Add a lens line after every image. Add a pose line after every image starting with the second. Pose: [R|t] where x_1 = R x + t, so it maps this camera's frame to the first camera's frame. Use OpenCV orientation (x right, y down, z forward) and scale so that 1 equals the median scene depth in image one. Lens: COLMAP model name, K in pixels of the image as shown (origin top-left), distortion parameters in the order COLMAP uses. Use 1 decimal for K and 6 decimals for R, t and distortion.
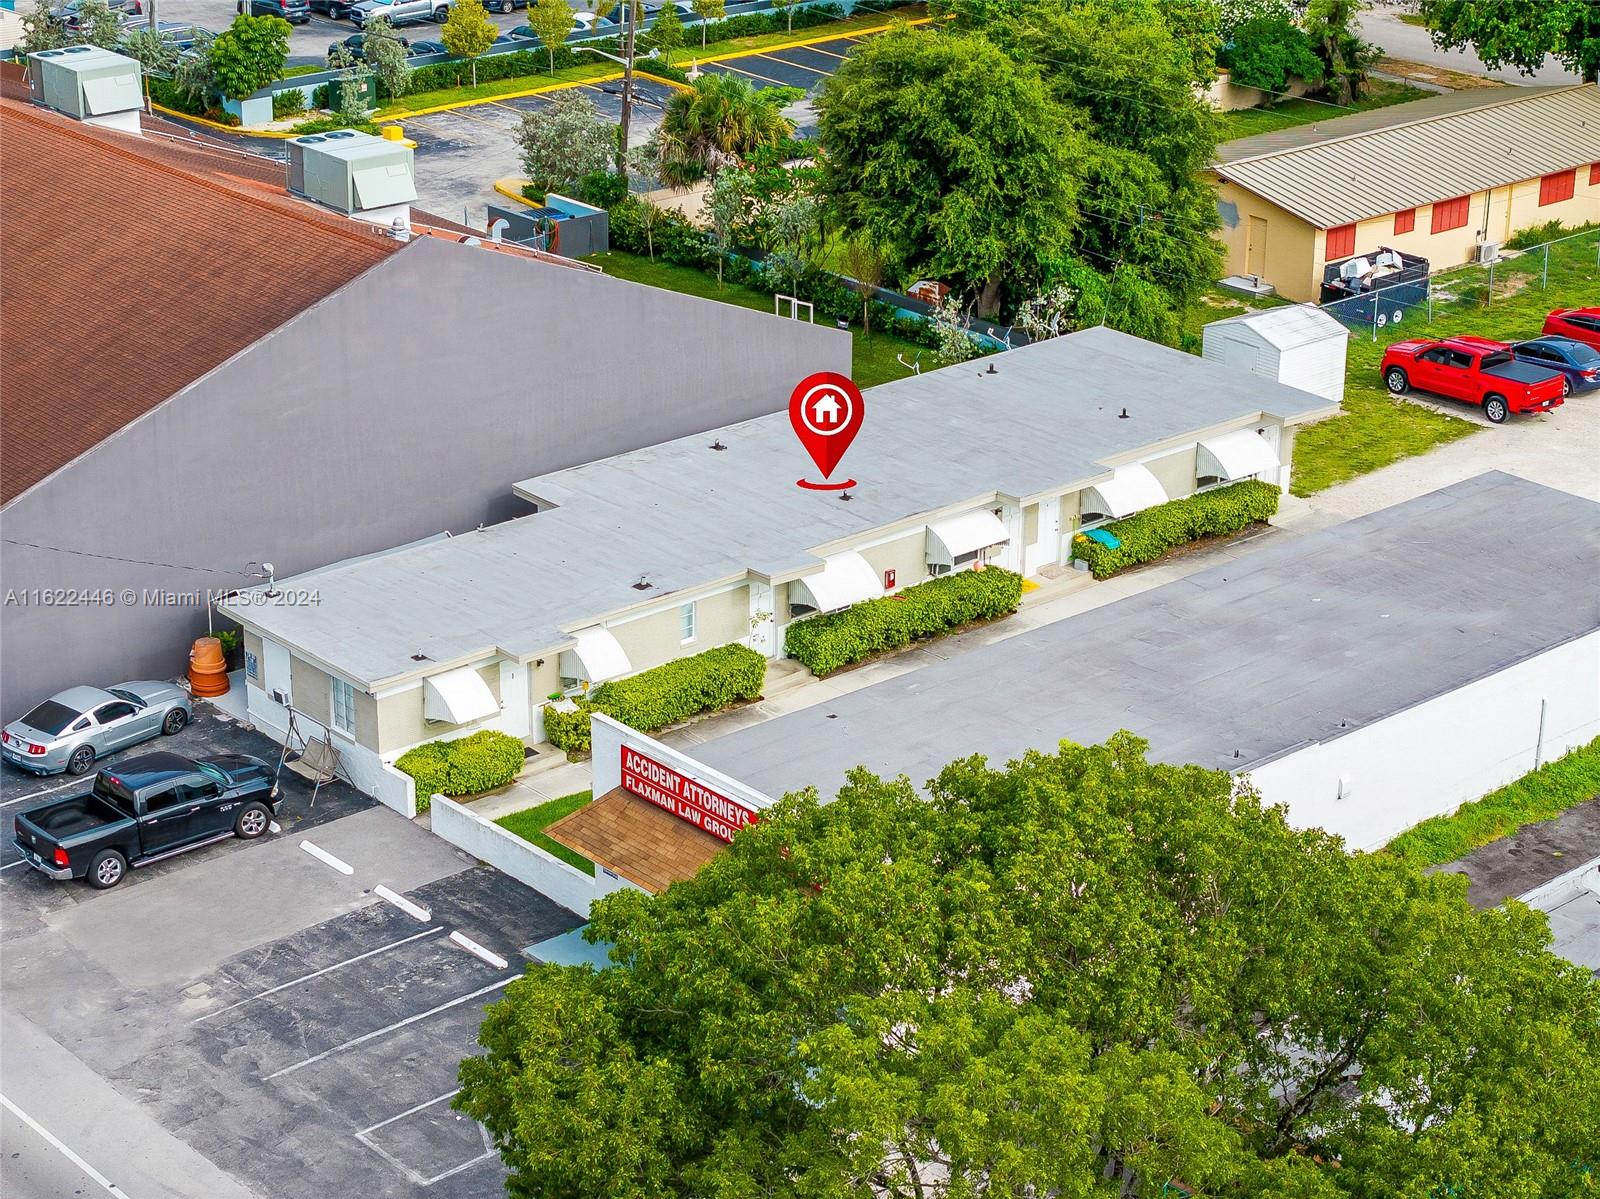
lens RADIAL K [[3234.2, 0, 800.0], [0, 3234.2, 599.5], [0, 0, 1]] dist [-0.131895, 0.753640]
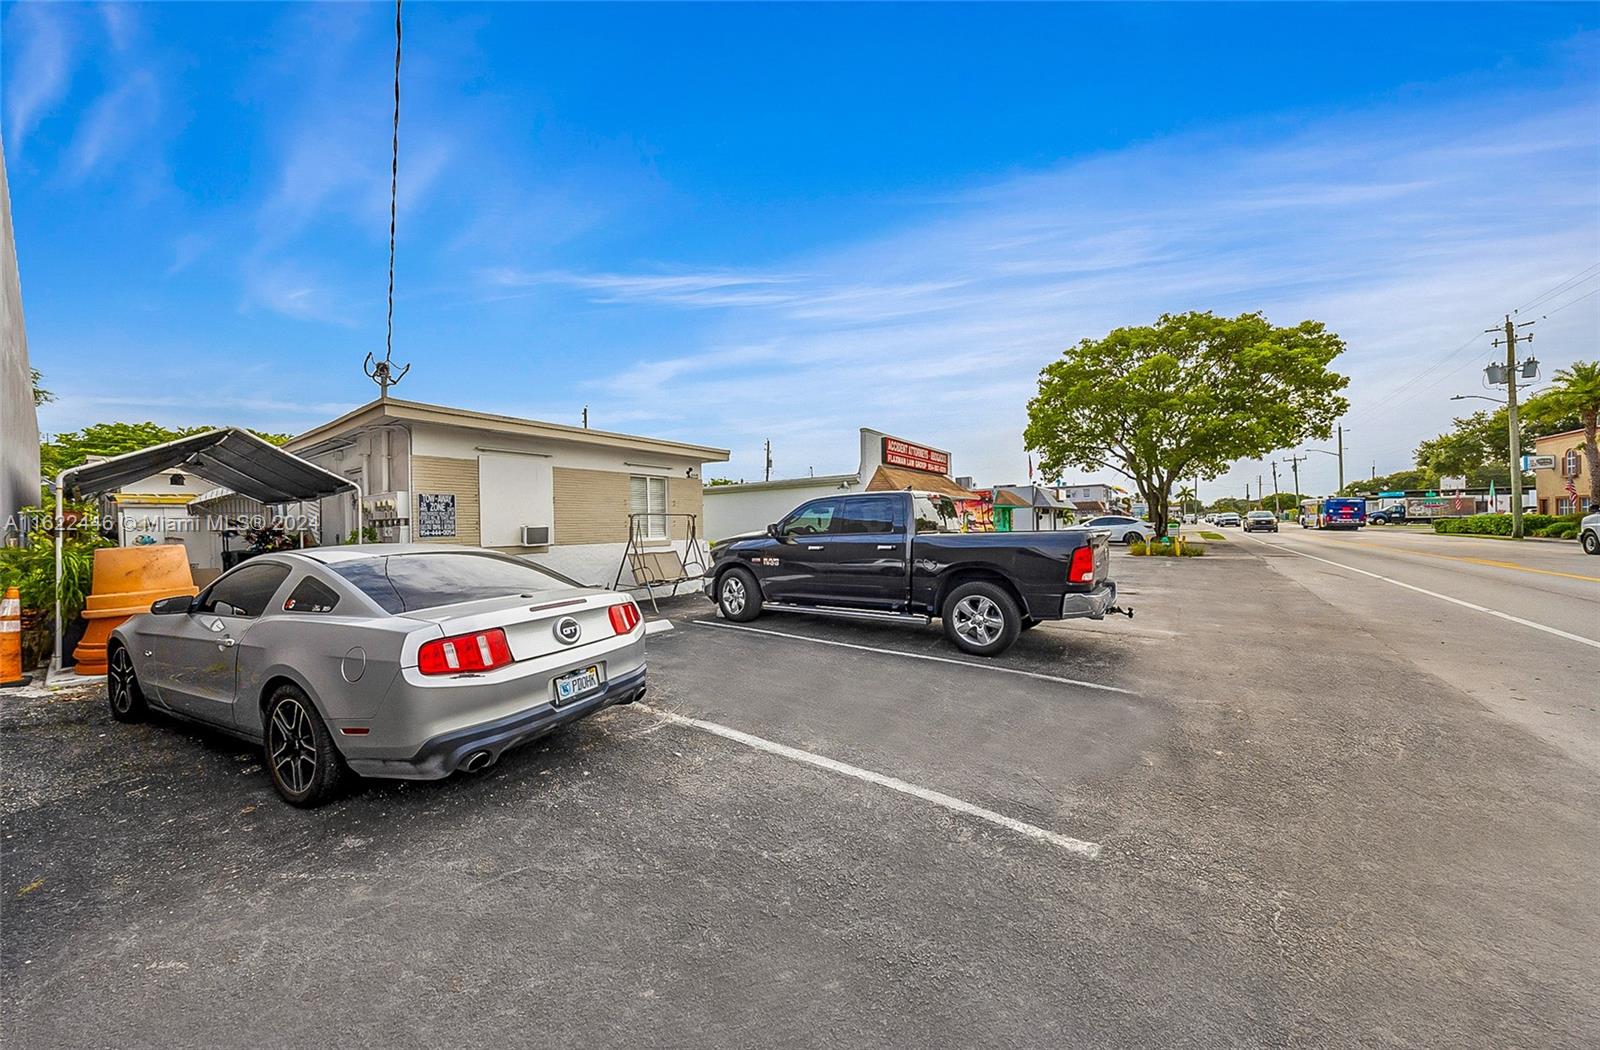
lens RADIAL K [[529.4, 0, 800.0], [0, 529.4, 525.0], [0, 0, 1]] dist [0.000114, -0.000002]
pose [[-0.227391, -0.002429, 0.973801, -0.225654], [0.374883, 0.922709, 0.089839, 0.030749], [-0.898753, 0.385490, -0.208905, 0.764458]]
